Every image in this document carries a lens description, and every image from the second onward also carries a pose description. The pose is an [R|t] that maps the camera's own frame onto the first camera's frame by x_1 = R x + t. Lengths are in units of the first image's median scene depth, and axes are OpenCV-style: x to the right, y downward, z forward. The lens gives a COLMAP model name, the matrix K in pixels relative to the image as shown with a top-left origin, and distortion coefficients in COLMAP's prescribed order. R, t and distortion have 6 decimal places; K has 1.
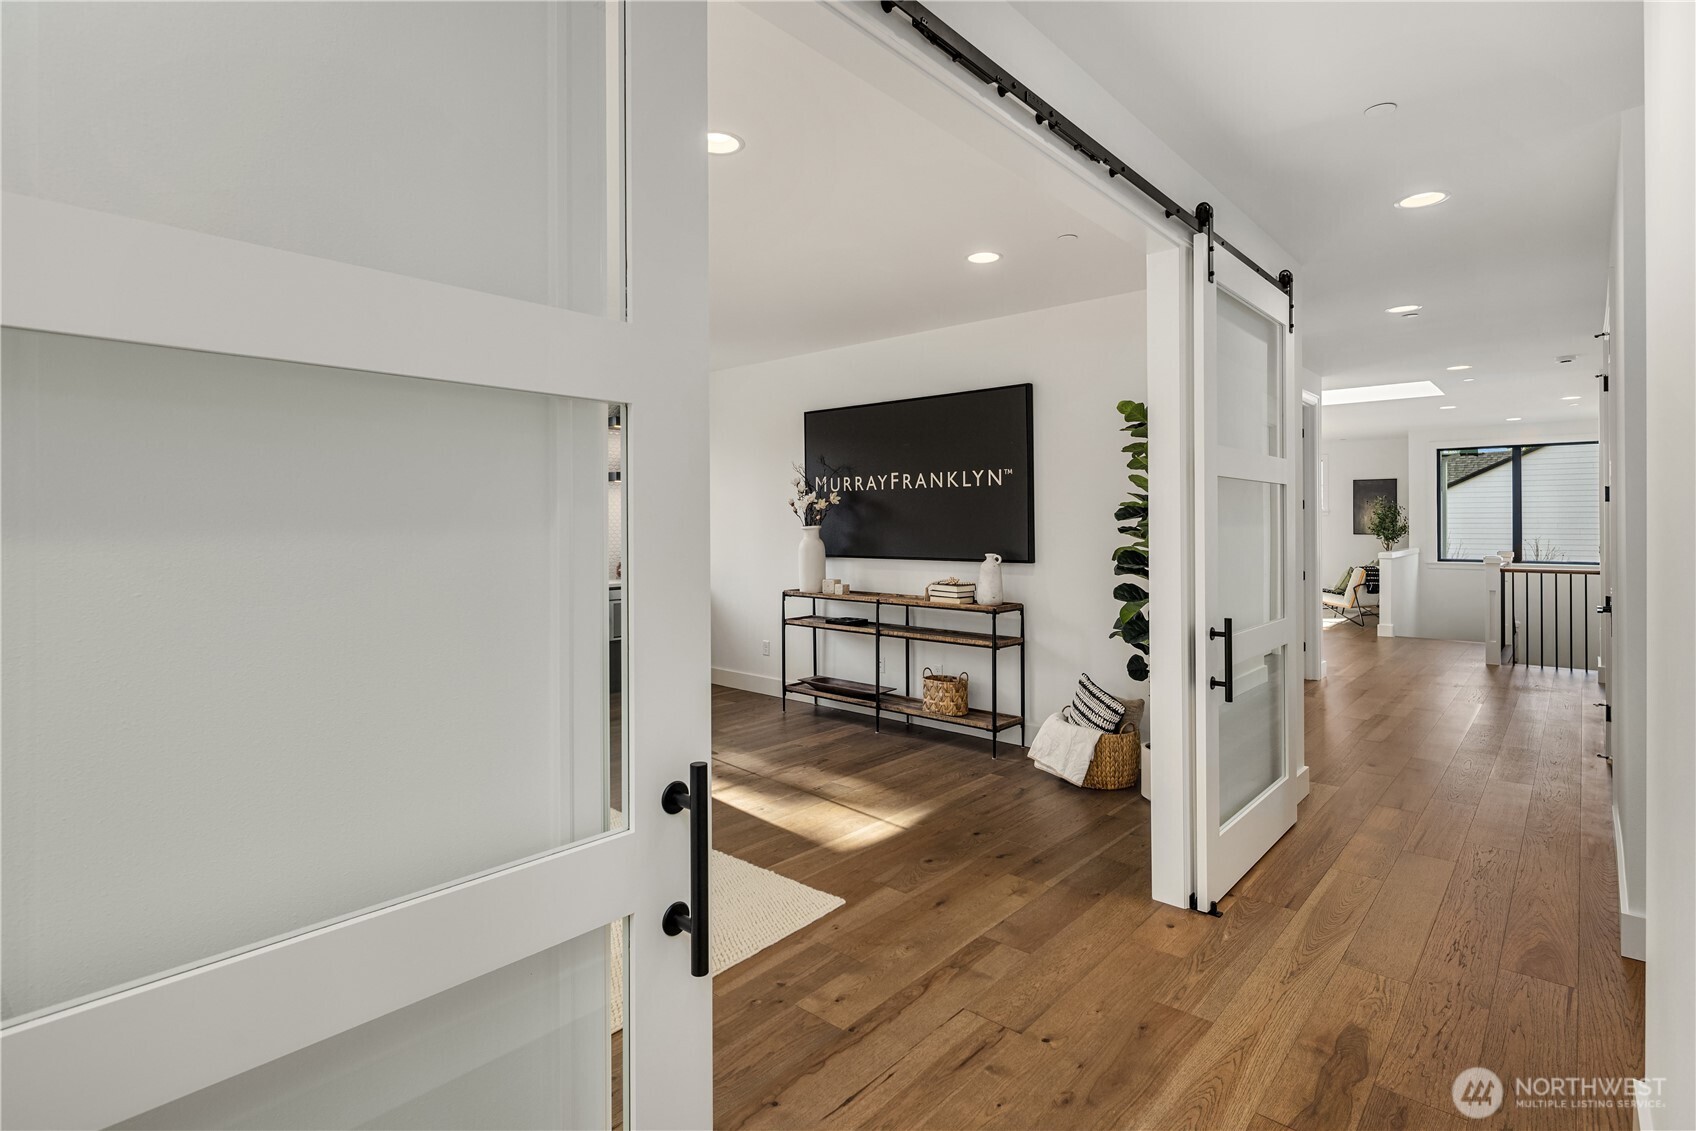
lens RADIAL K [[826.3, 0, 867.9], [0, 826.3, 523.2], [0, 0, 1]] dist [-0.004058, -0.001875]
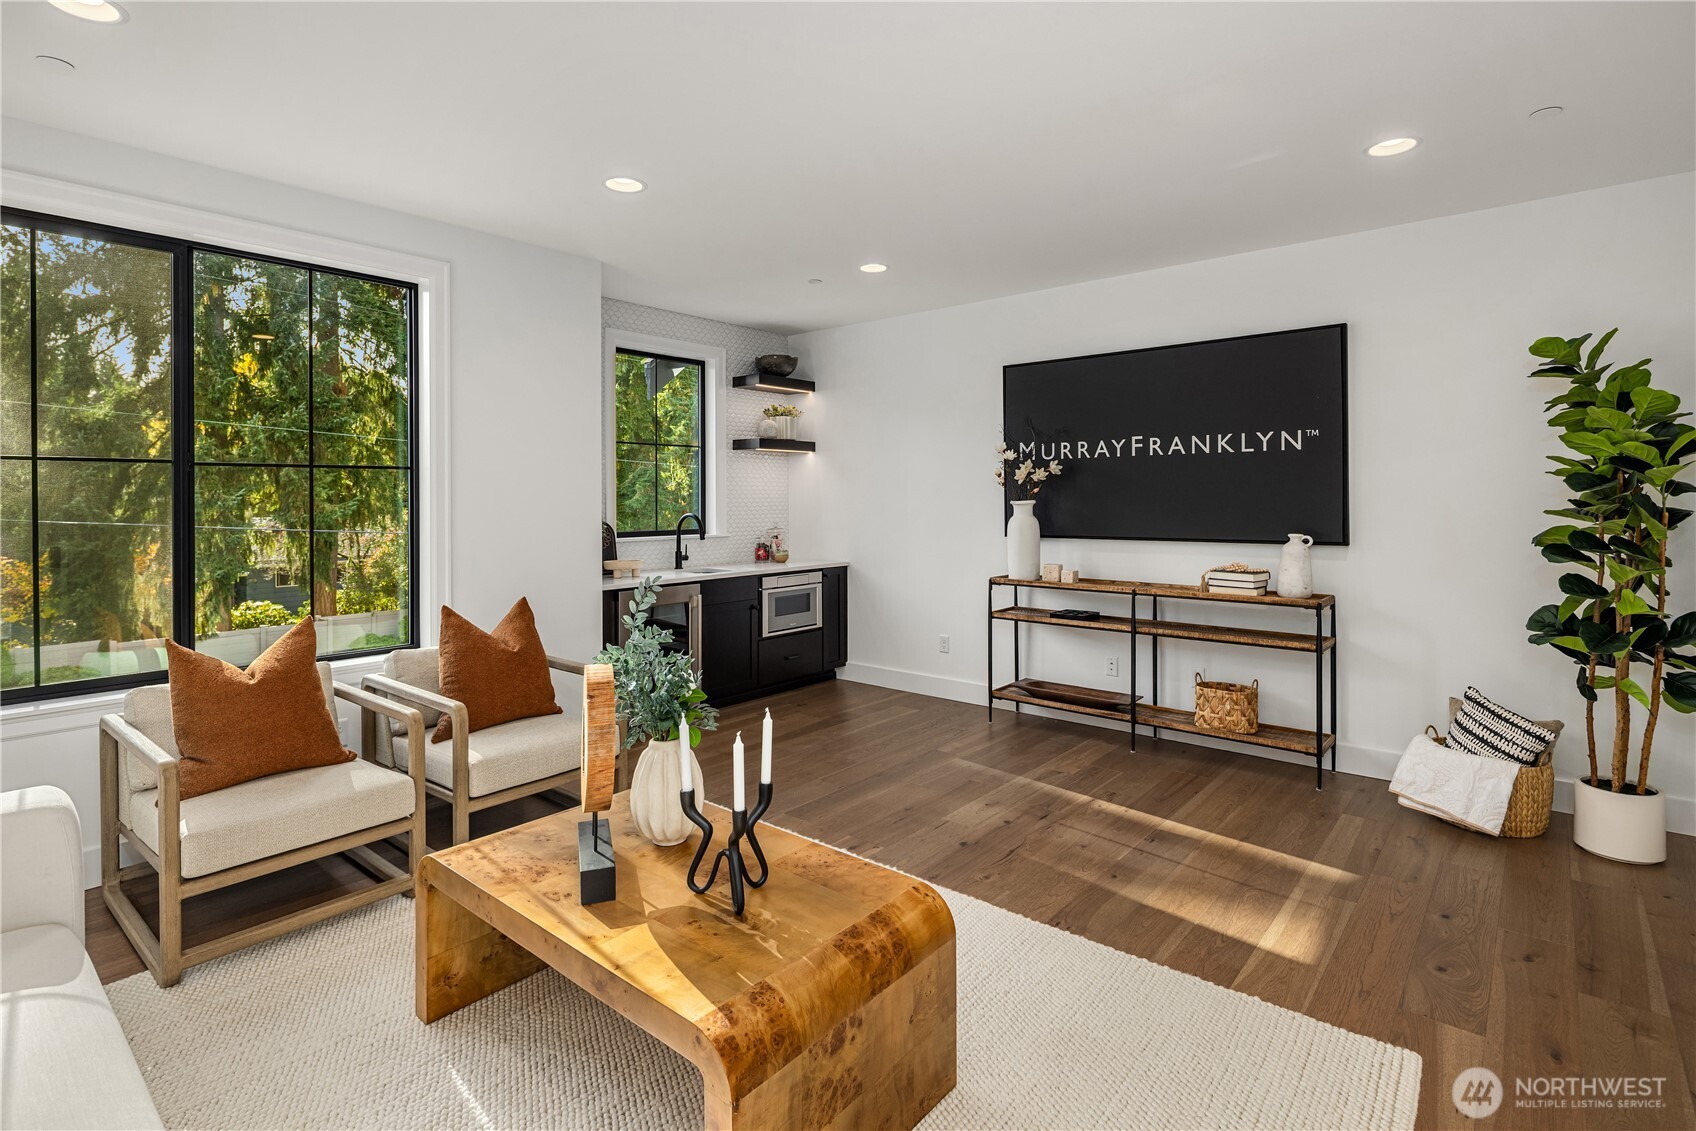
lens RADIAL K [[826.3, 0, 871.1], [0, 826.3, 507.0], [0, 0, 1]] dist [-0.004058, -0.001875]
pose [[0.999890, -0.000478, 0.014828, -0.257968], [0.000361, 0.999969, 0.007913, 0.003585], [-0.014831, -0.007907, 0.999859, 0.182938]]
